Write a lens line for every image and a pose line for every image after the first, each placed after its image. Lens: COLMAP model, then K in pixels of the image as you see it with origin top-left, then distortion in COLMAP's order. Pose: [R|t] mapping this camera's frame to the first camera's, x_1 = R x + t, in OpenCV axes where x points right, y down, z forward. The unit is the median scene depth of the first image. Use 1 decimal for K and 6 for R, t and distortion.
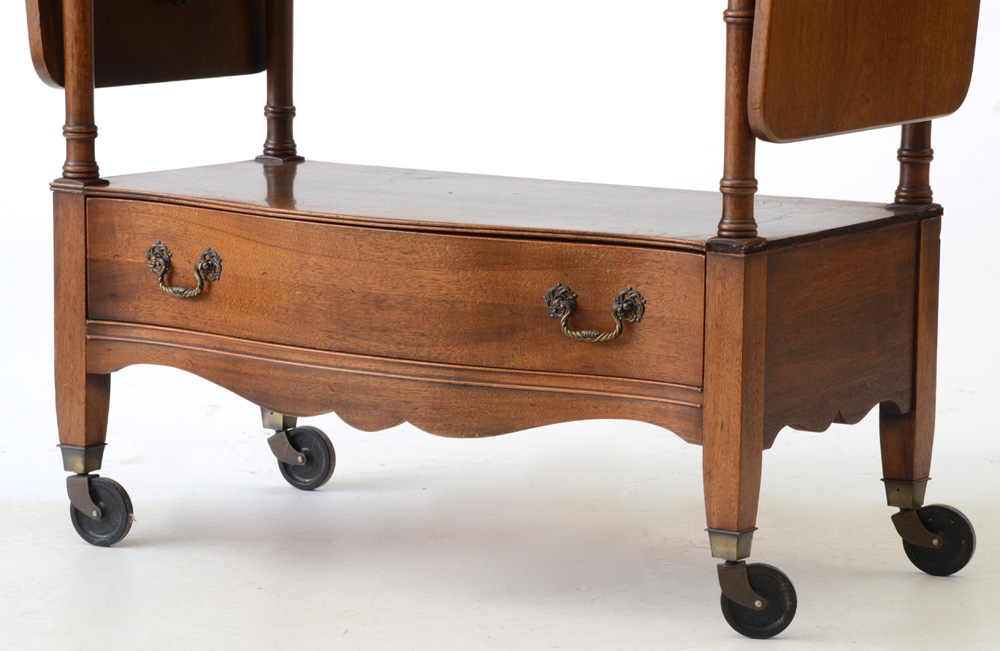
lens RADIAL K [[3998.7, 0, 475.2], [0, 3998.7, 387.4], [0, 0, 1]] dist [0.972386, 0.000000]
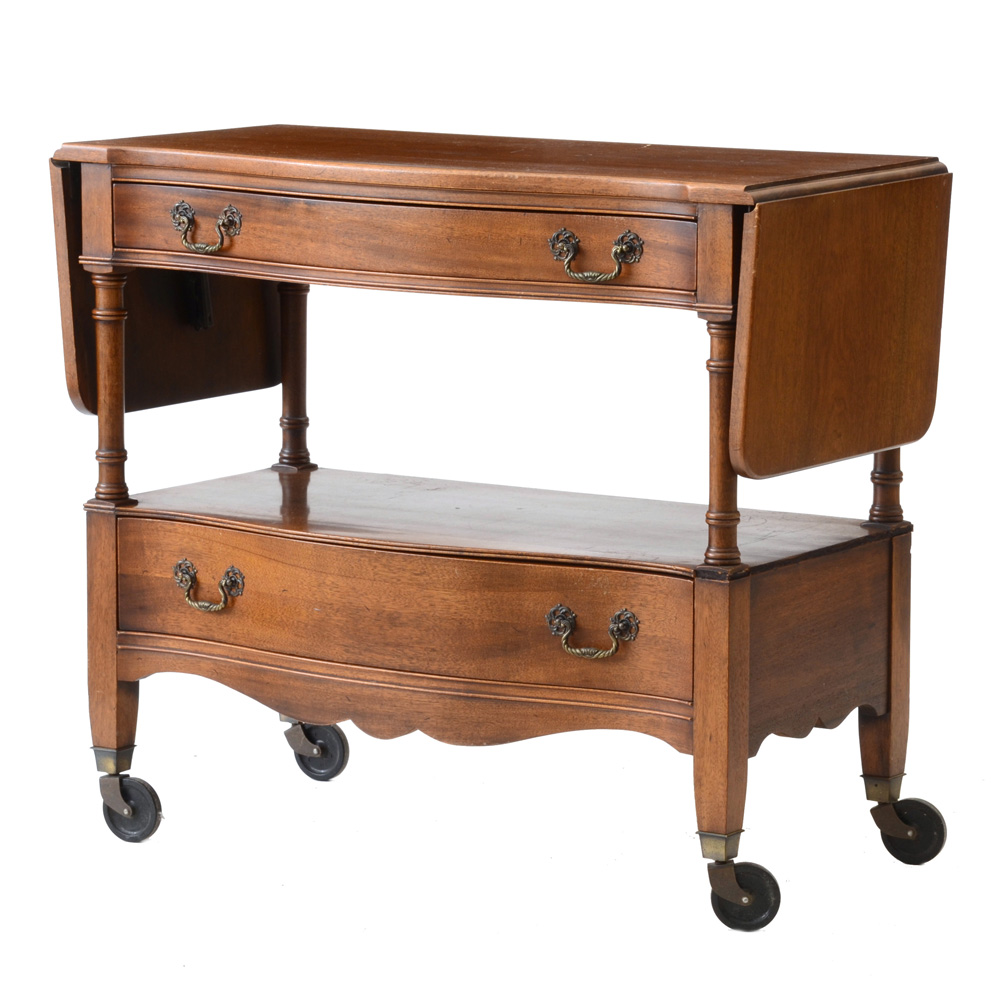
lens RADIAL K [[4541.2, 0, 530.1], [0, 4541.2, 526.9], [0, 0, 1]] dist [0.250787, 0.000000]
pose [[0.999880, -0.009372, 0.012299, -0.001820], [0.009420, 0.999948, -0.003923, -0.040470], [-0.012262, 0.004039, 0.999917, -0.215649]]
